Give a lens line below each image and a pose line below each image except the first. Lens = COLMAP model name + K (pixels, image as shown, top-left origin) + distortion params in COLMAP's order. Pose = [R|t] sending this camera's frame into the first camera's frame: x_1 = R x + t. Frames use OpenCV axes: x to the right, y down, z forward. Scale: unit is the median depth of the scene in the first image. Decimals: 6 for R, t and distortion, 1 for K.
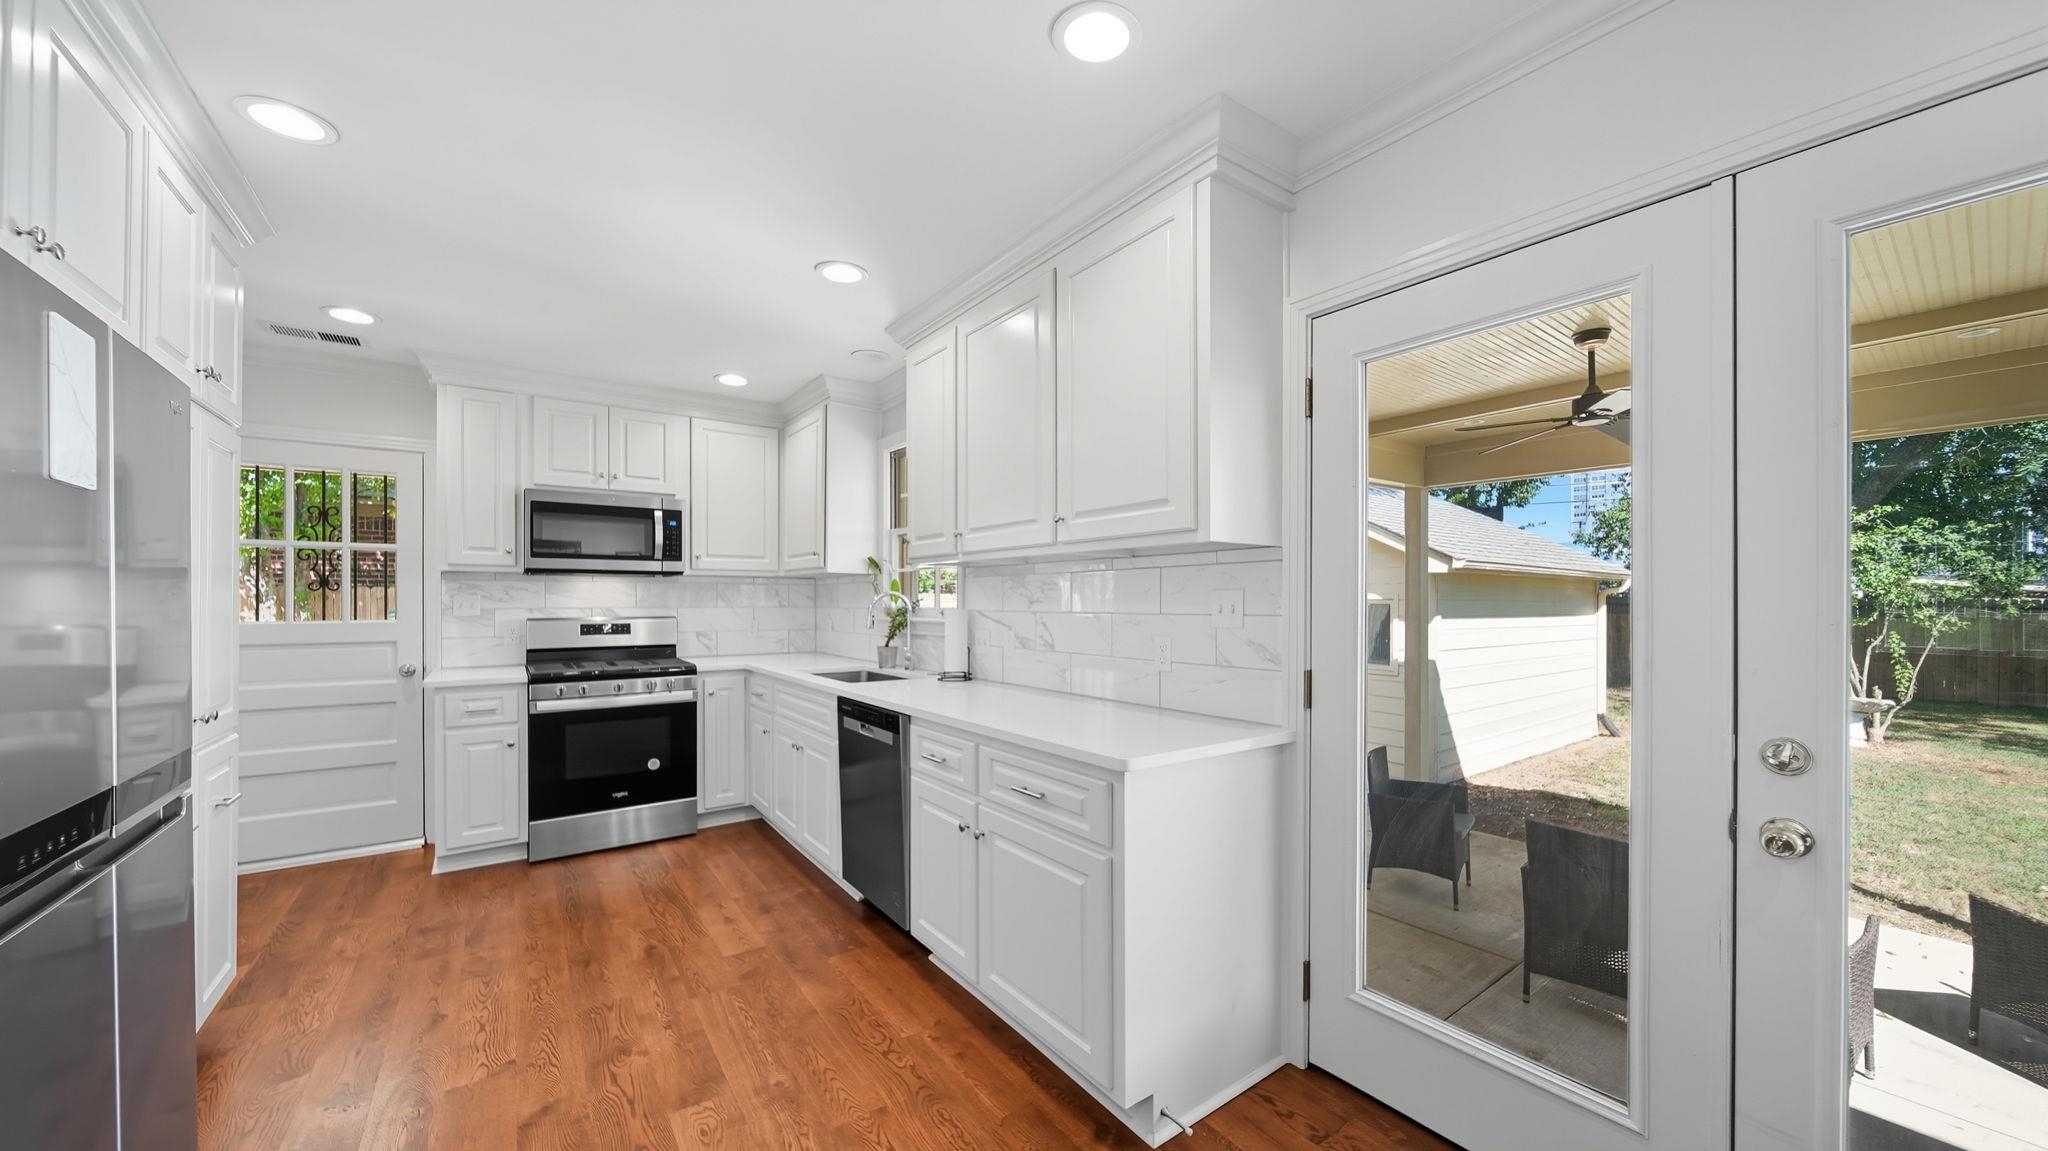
lens RADIAL K [[722.1, 0, 1013.1], [0, 722.1, 596.5], [0, 0, 1]] dist [0.000725, -0.000280]
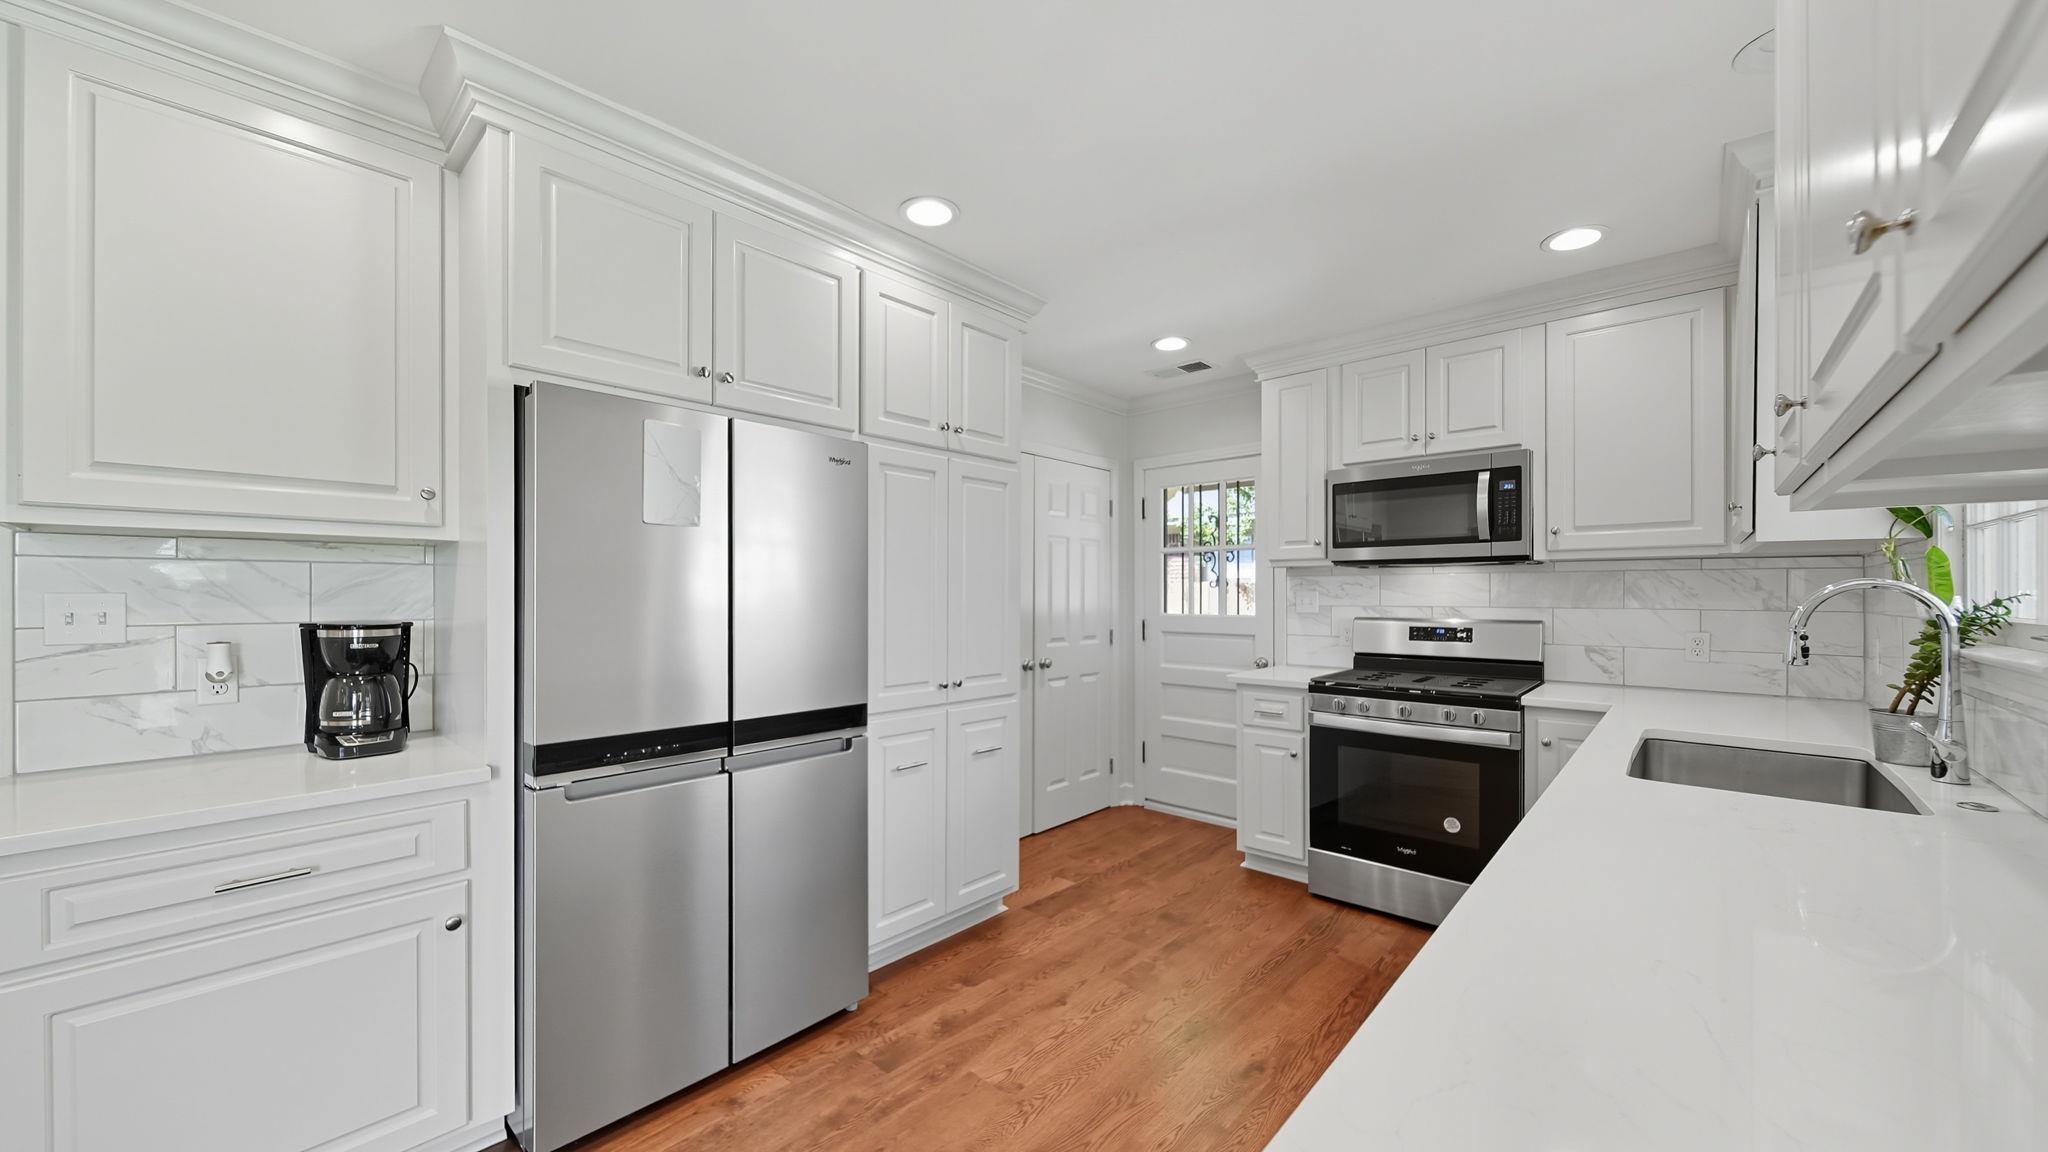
lens RADIAL K [[741.2, 0, 1019.3], [0, 741.2, 590.5], [0, 0, 1]] dist [-0.001597, -0.000216]
pose [[0.208614, -0.004874, -0.977986, 0.160376], [0.003546, 0.999985, -0.004228, -0.000167], [0.977992, -0.002586, 0.208628, 0.502736]]
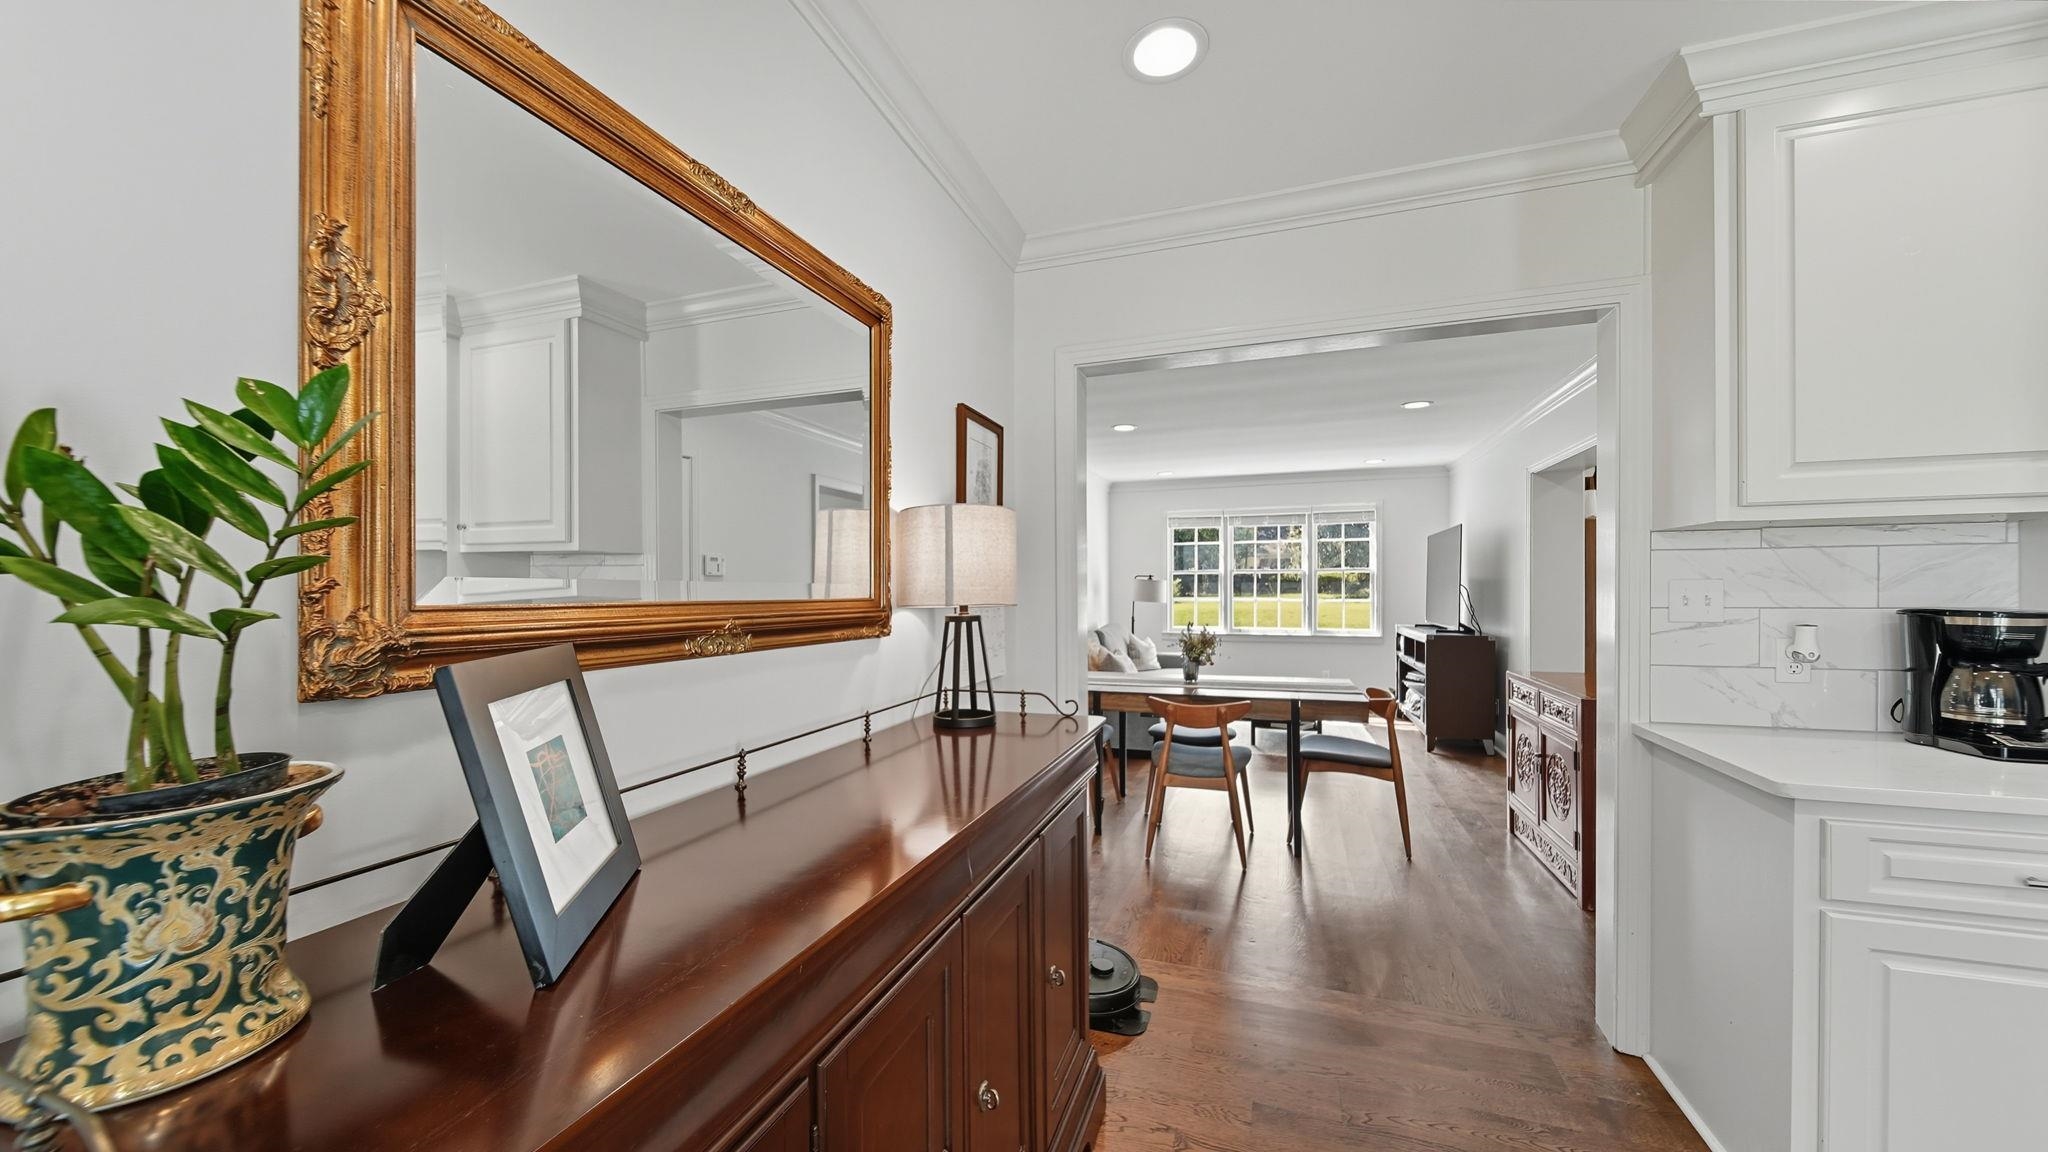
lens RADIAL K [[732.4, 0, 1018.2], [0, 732.4, 592.0], [0, 0, 1]] dist [-0.001492, -0.000540]
pose [[-0.825242, 0.010272, -0.564685, 0.333000], [0.009711, 0.999945, 0.003998, -0.000207], [0.564695, -0.002185, -0.825297, 0.163386]]
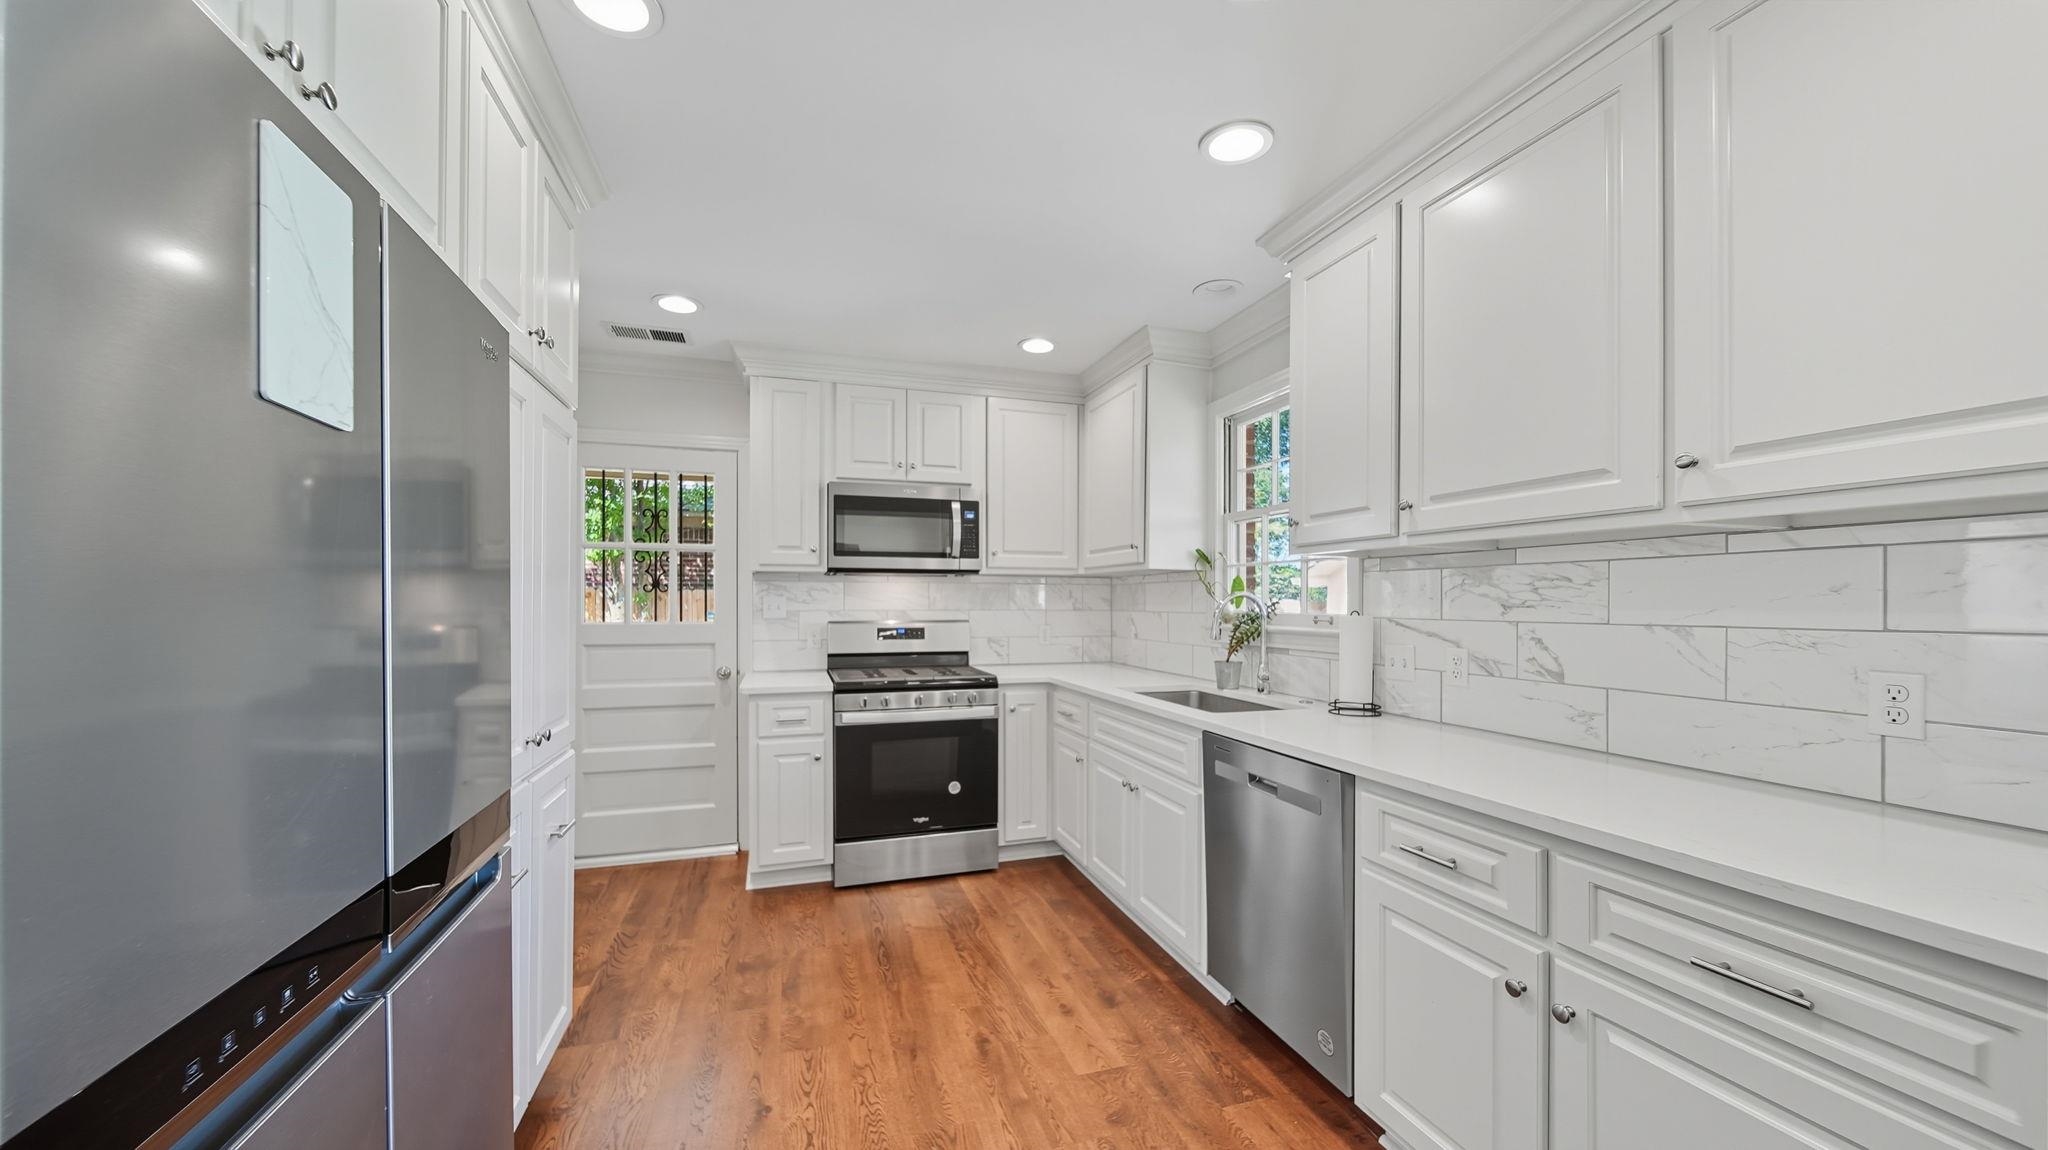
lens RADIAL K [[722.1, 0, 1013.1], [0, 722.1, 596.0], [0, 0, 1]] dist [0.000725, -0.000280]
pose [[0.952862, -0.000618, -0.303402, -0.190131], [-0.000246, 0.999996, -0.002811, -0.000009], [0.303403, 0.002753, 0.952858, 0.210071]]
